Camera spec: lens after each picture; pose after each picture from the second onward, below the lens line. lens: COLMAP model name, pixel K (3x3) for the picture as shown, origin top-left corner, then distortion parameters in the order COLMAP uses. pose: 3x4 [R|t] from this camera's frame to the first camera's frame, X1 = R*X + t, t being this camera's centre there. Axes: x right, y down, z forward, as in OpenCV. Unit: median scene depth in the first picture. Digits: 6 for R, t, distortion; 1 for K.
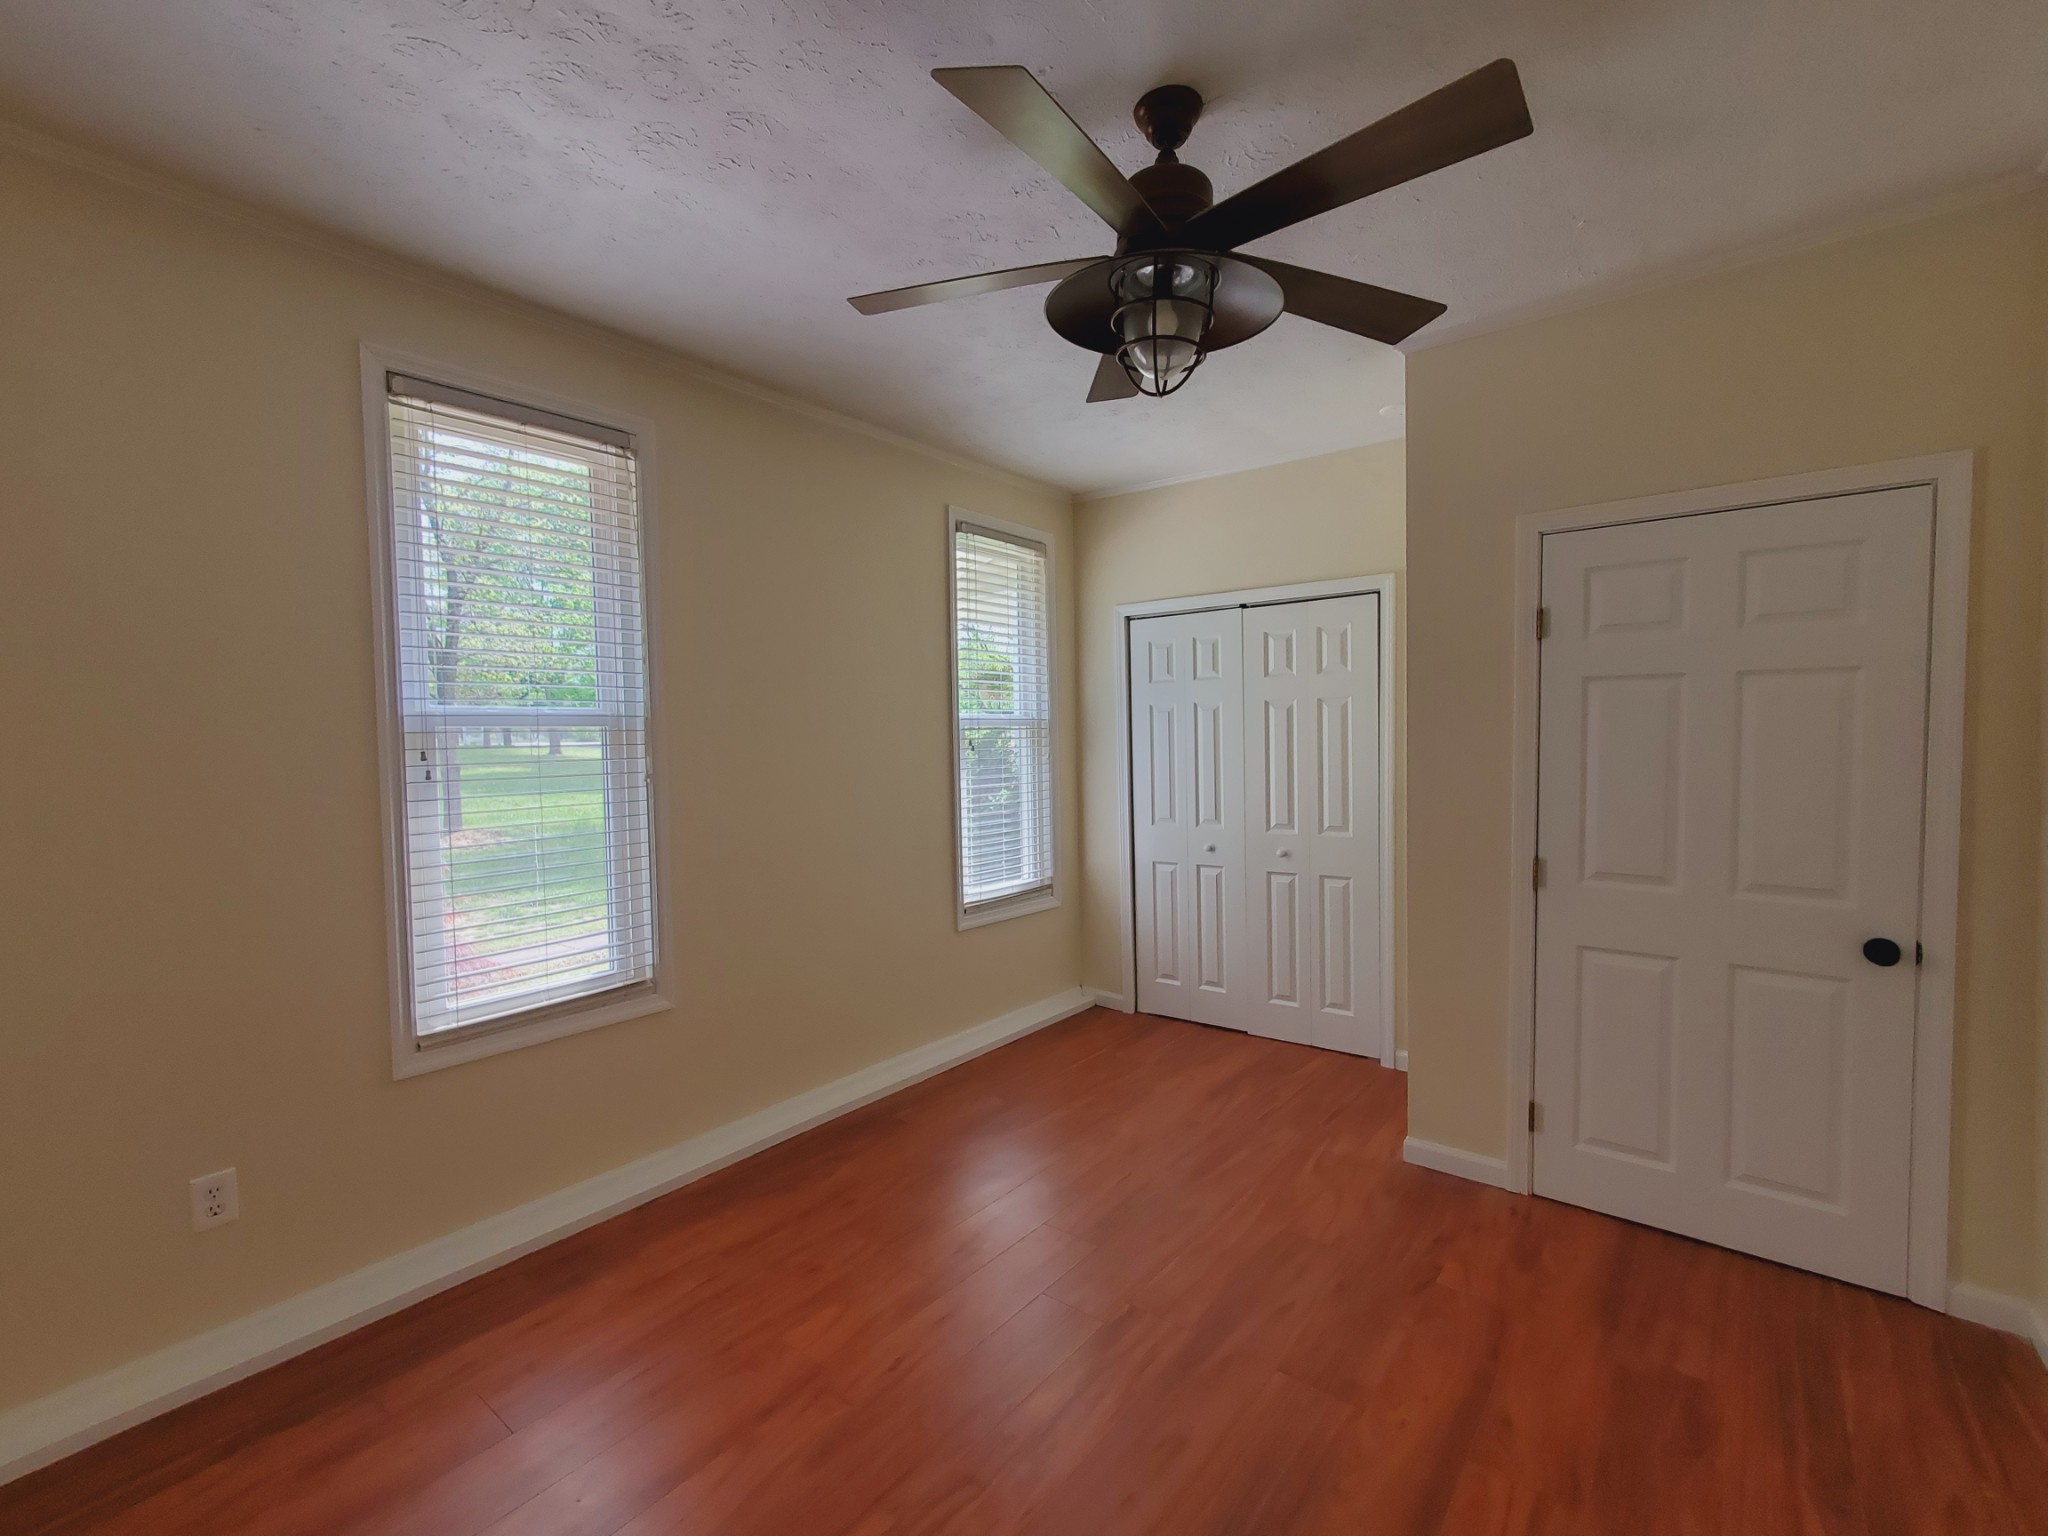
lens RADIAL K [[807.4, 0, 1024.0], [0, 807.4, 768.0], [0, 0, 1]] dist [0.005529, -0.000033]
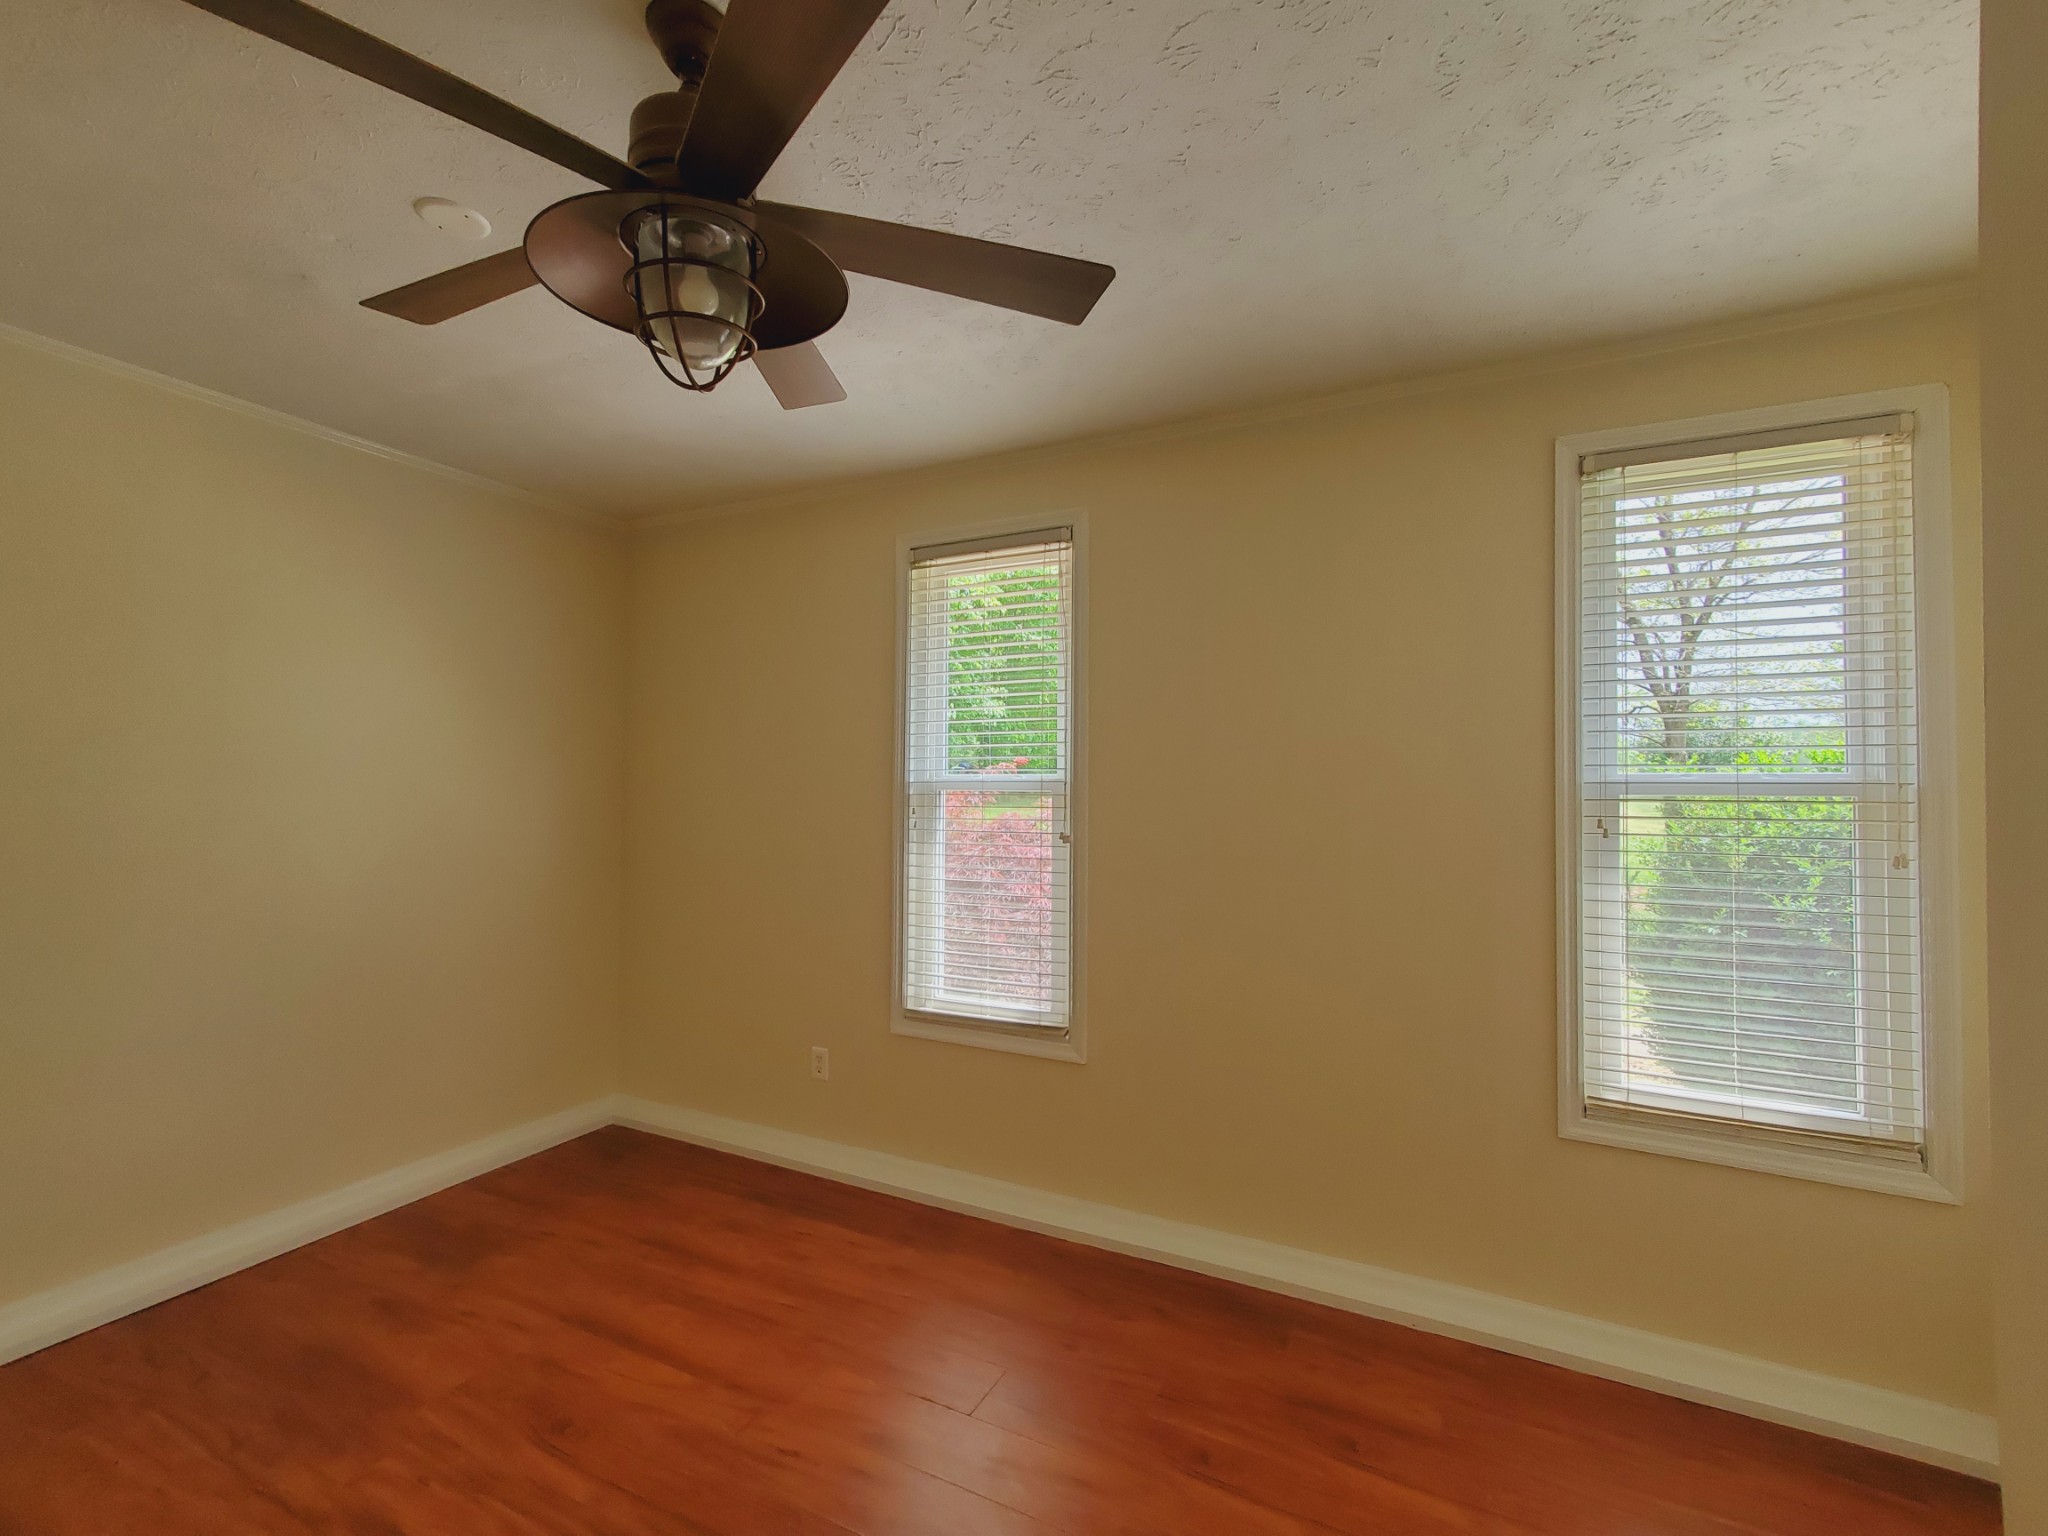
lens RADIAL K [[822.6, 0, 1022.5], [0, 822.6, 793.8], [0, 0, 1]] dist [-0.003938, -0.000025]
pose [[0.282292, 0.007522, -0.959299, 0.388584], [-0.057819, 0.998285, -0.009187, -0.023447], [0.957584, 0.058059, 0.282243, 0.435170]]
